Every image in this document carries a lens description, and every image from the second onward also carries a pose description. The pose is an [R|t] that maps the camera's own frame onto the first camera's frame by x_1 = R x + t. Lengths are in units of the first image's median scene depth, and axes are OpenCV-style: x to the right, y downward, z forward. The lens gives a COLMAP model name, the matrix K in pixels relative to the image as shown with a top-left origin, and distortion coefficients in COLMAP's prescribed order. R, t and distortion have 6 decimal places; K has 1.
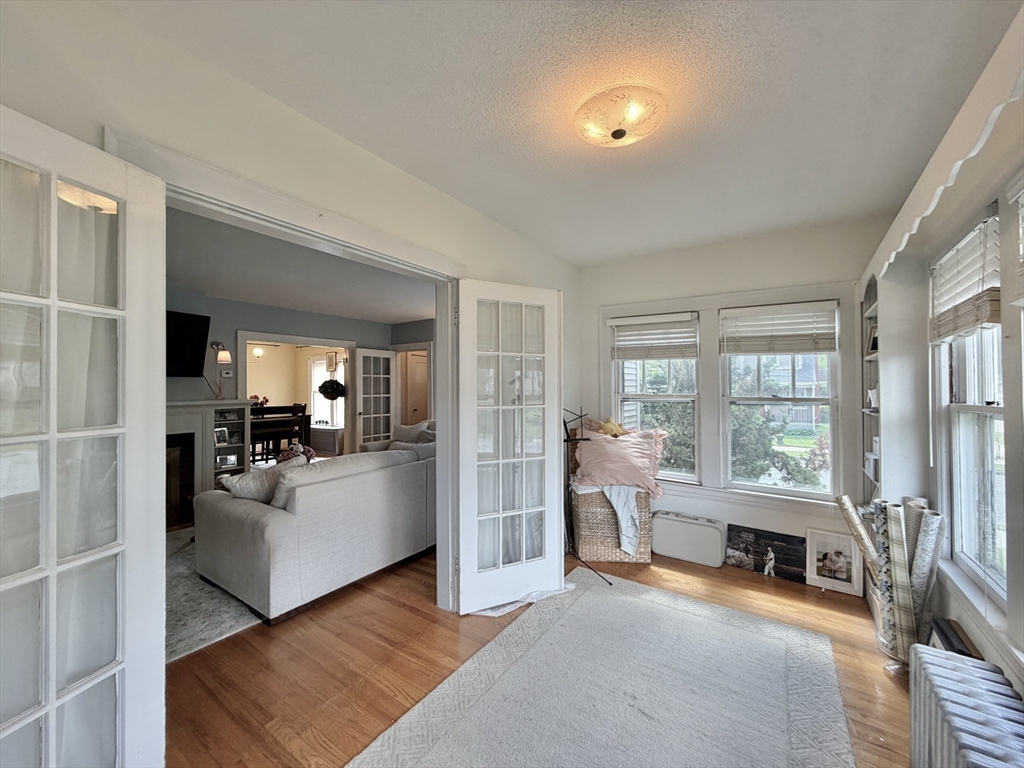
lens RADIAL K [[408.3, 0, 510.9], [0, 408.3, 387.9], [0, 0, 1]] dist [-0.000322, 0.000115]
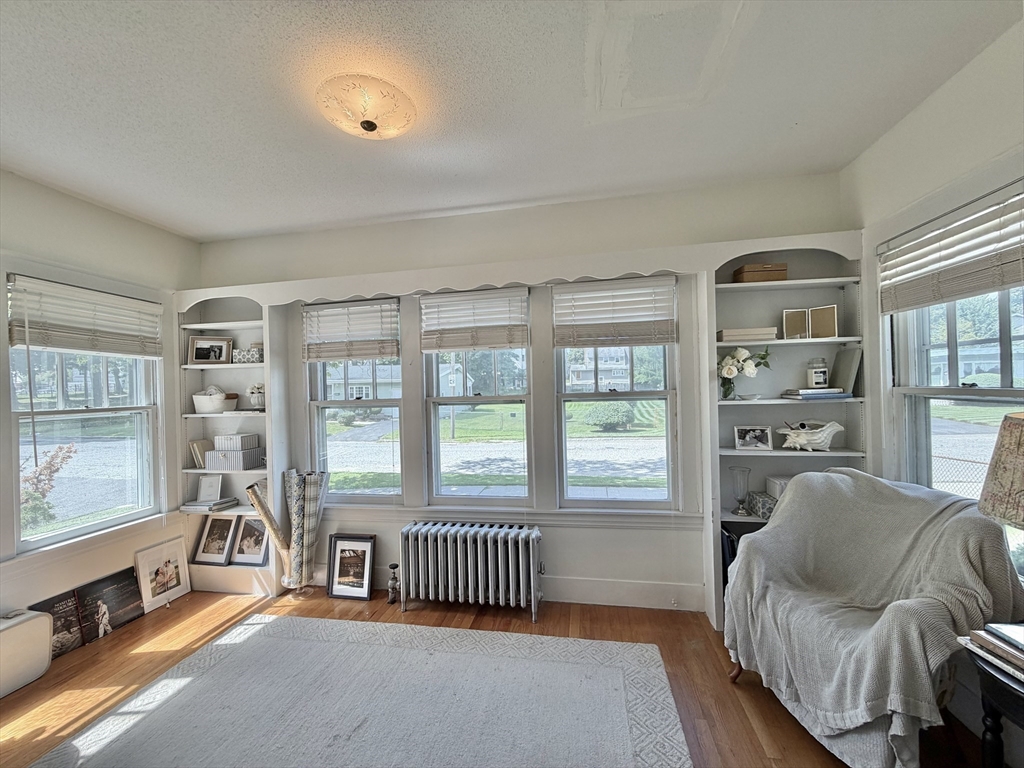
lens RADIAL K [[408.3, 0, 510.5], [0, 408.3, 389.8], [0, 0, 1]] dist [-0.000322, 0.000115]
pose [[-0.414266, 0.002005, 0.910154, -0.425962], [0.018520, 0.999809, 0.006227, -0.002133], [-0.909967, 0.019435, -0.414224, 0.634906]]
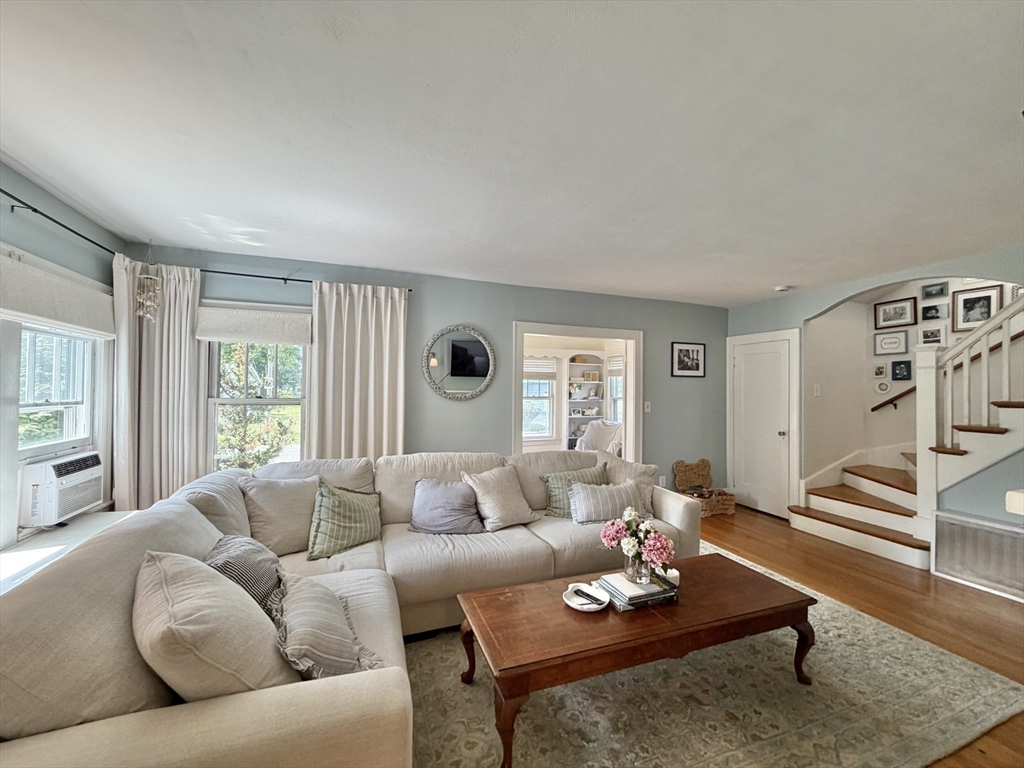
lens RADIAL K [[408.3, 0, 505.3], [0, 408.3, 382.7], [0, 0, 1]] dist [-0.000322, 0.000115]
pose [[-0.822796, 0.000121, 0.568337, -0.437138], [-0.012059, 0.999771, -0.017671, -0.002627], [-0.568209, -0.021393, -0.822606, 0.667493]]
